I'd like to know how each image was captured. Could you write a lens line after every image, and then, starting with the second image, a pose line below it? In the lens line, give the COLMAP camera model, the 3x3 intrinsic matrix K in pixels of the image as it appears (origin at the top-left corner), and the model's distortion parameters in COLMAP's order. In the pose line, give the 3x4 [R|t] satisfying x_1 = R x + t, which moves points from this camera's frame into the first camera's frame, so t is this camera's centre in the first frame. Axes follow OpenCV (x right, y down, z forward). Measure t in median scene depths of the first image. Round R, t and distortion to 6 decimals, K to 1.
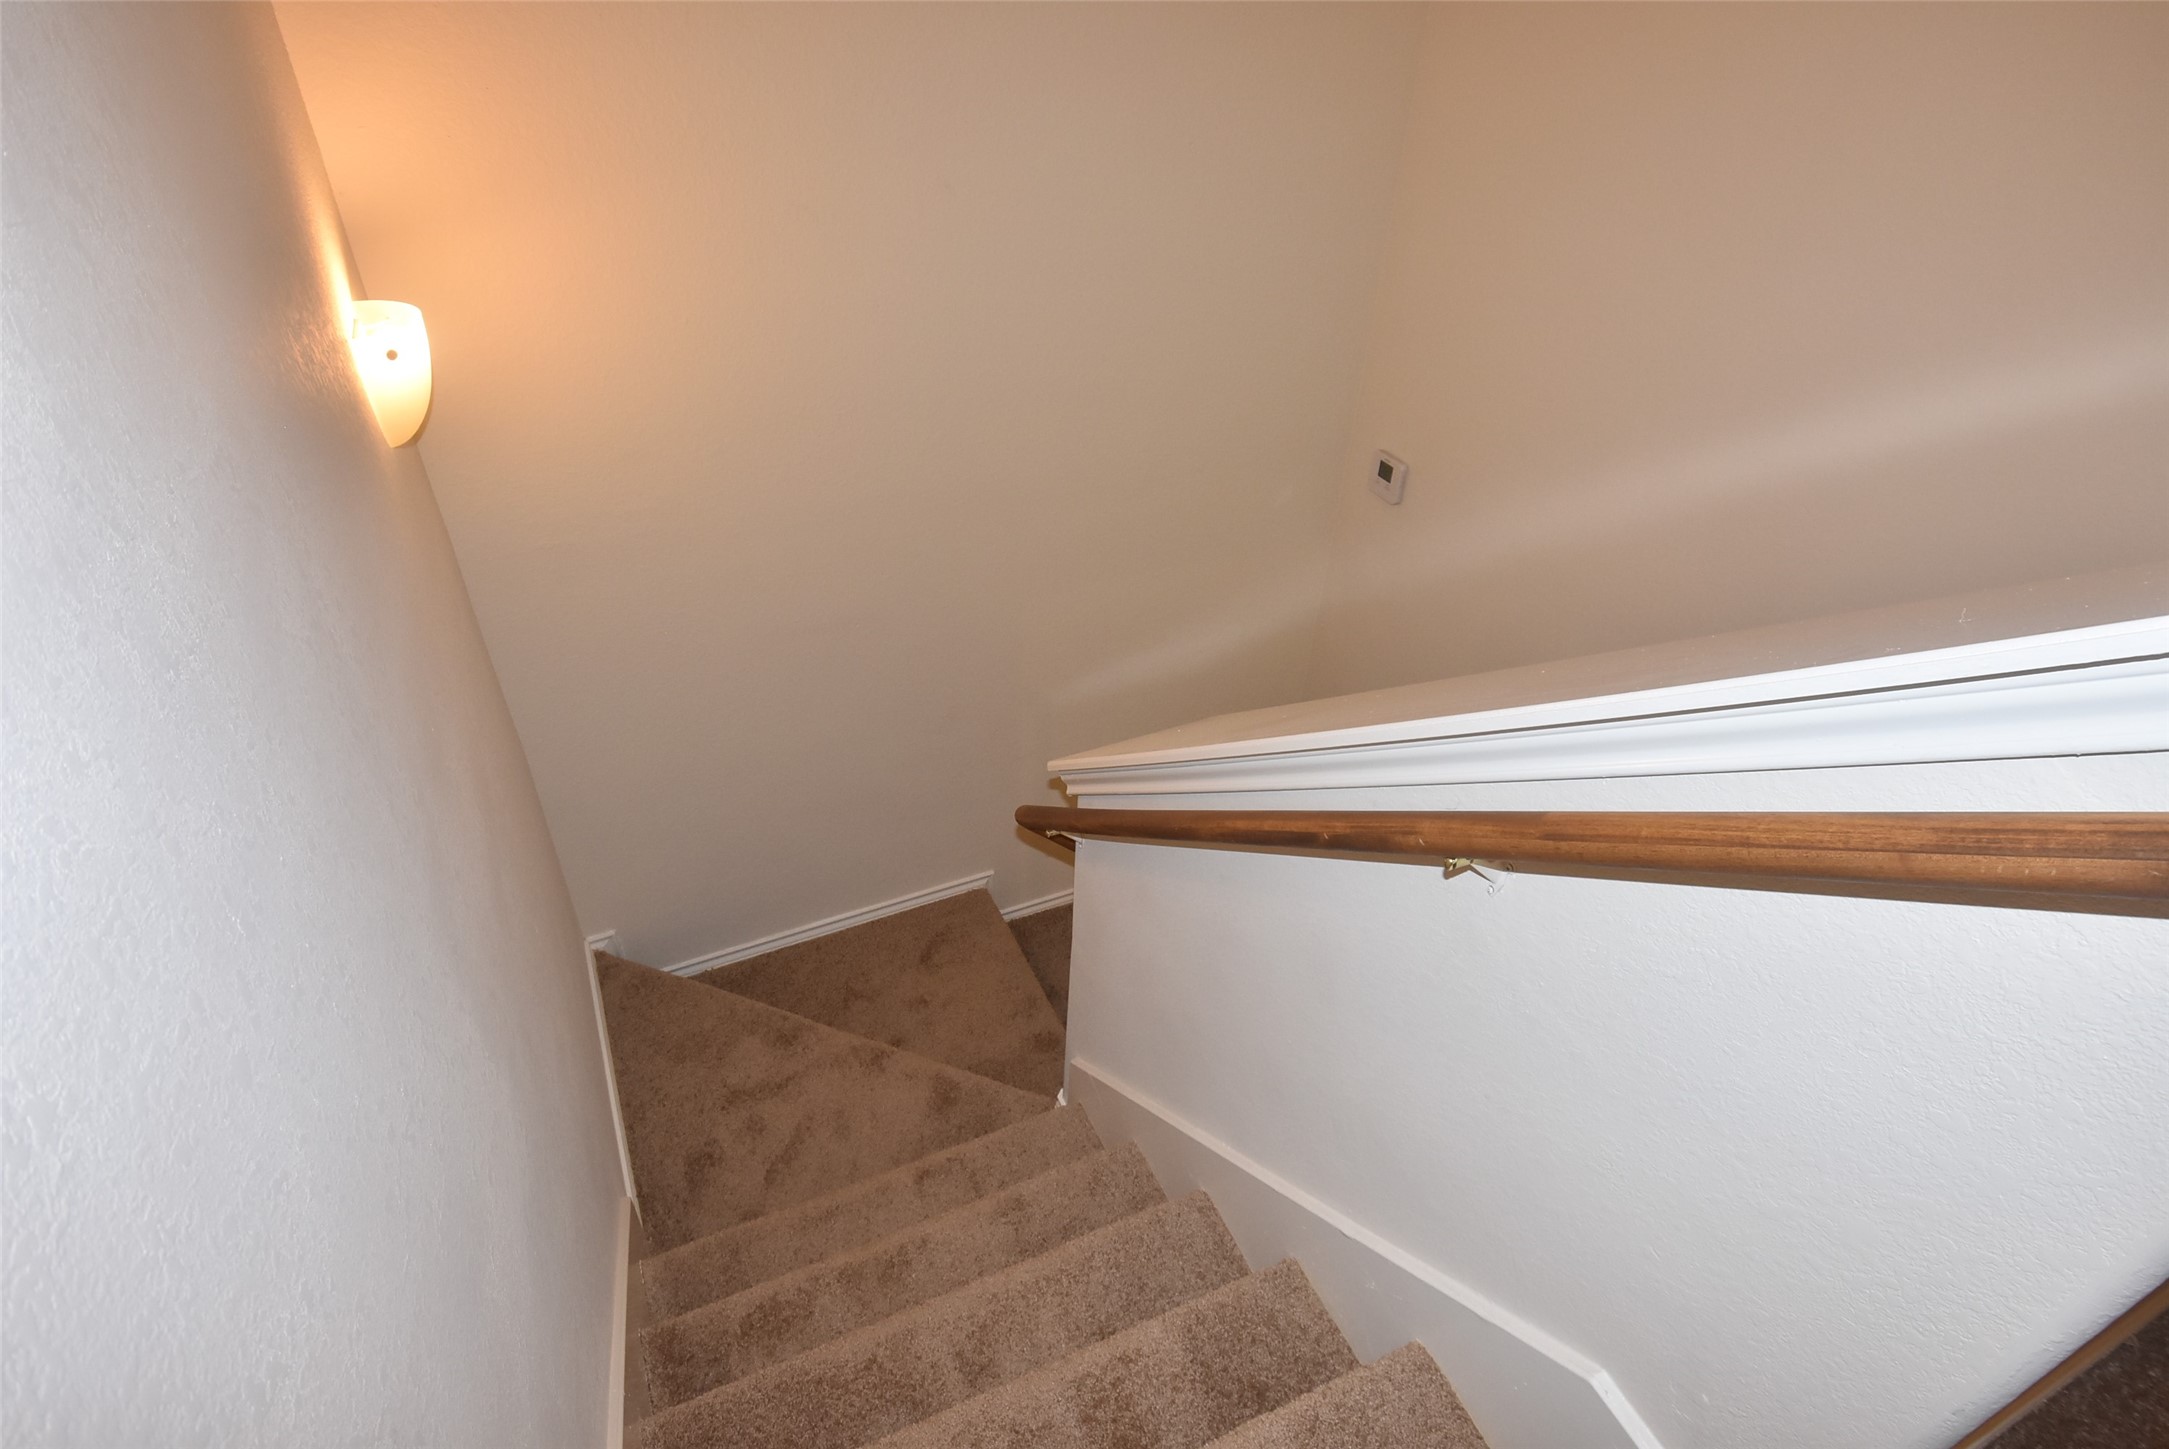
lens RADIAL K [[1170.7, 0, 1084.6], [0, 1170.7, 728.9], [0, 0, 1]] dist [0.008221, -0.023989]
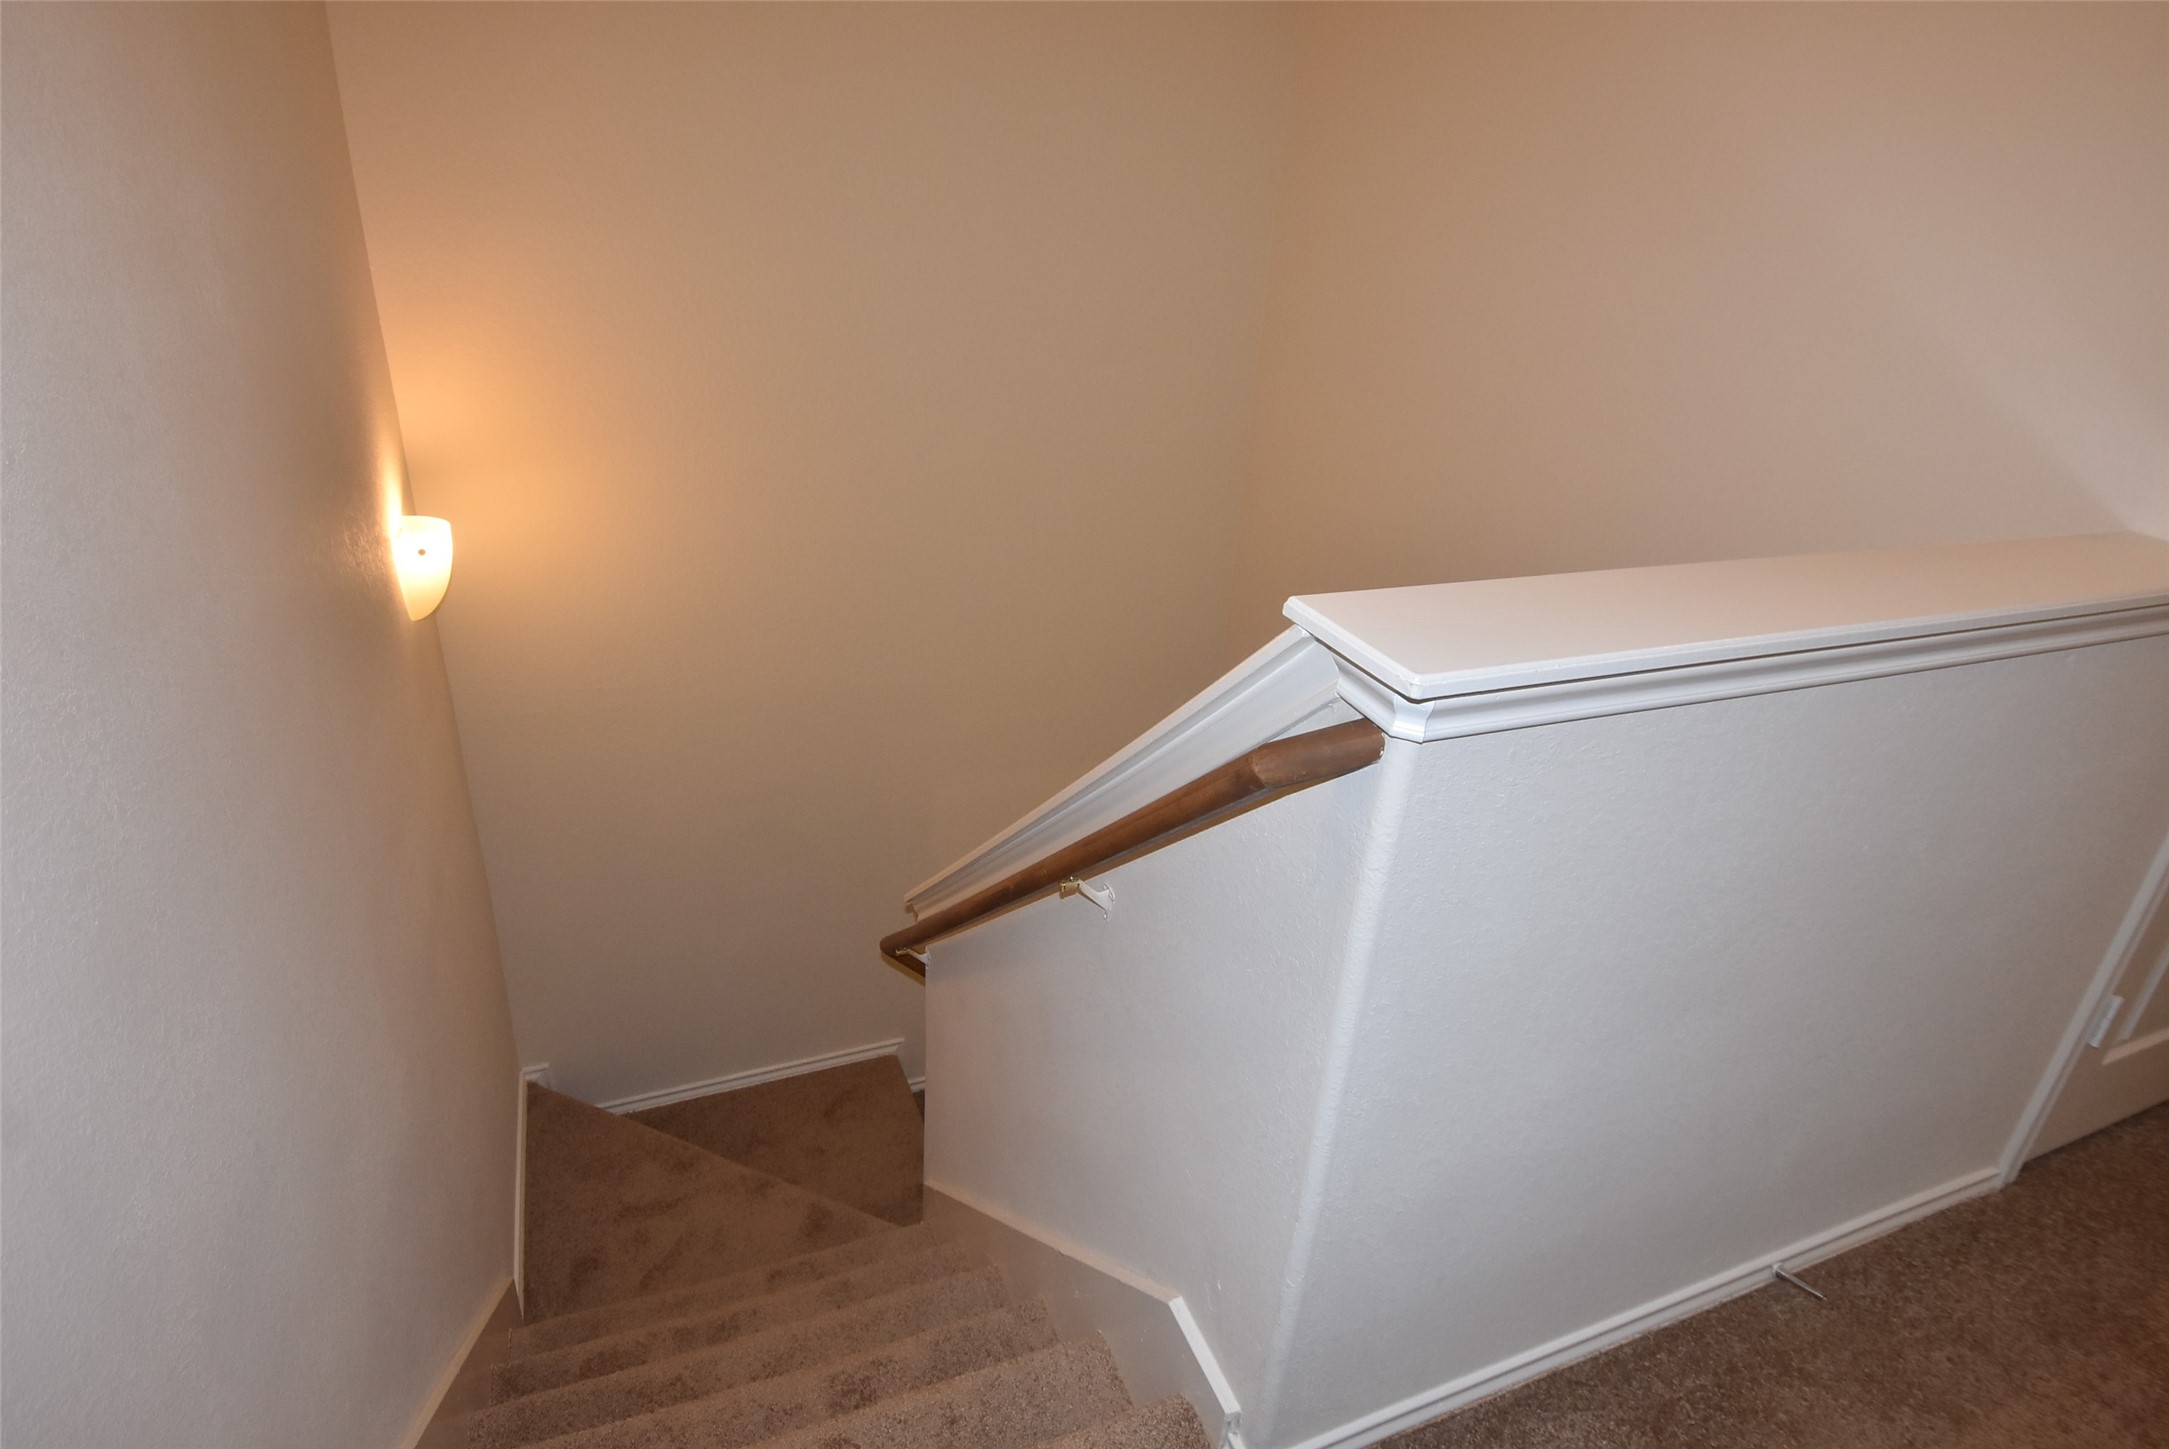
lens RADIAL K [[1170.7, 0, 1086.5], [0, 1170.7, 718.5], [0, 0, 1]] dist [0.008221, -0.023989]
pose [[0.998859, 0.038839, -0.027771, 0.148259], [-0.044160, 0.972647, -0.228050, 0.095393], [0.018154, 0.229017, 0.973253, -0.175669]]
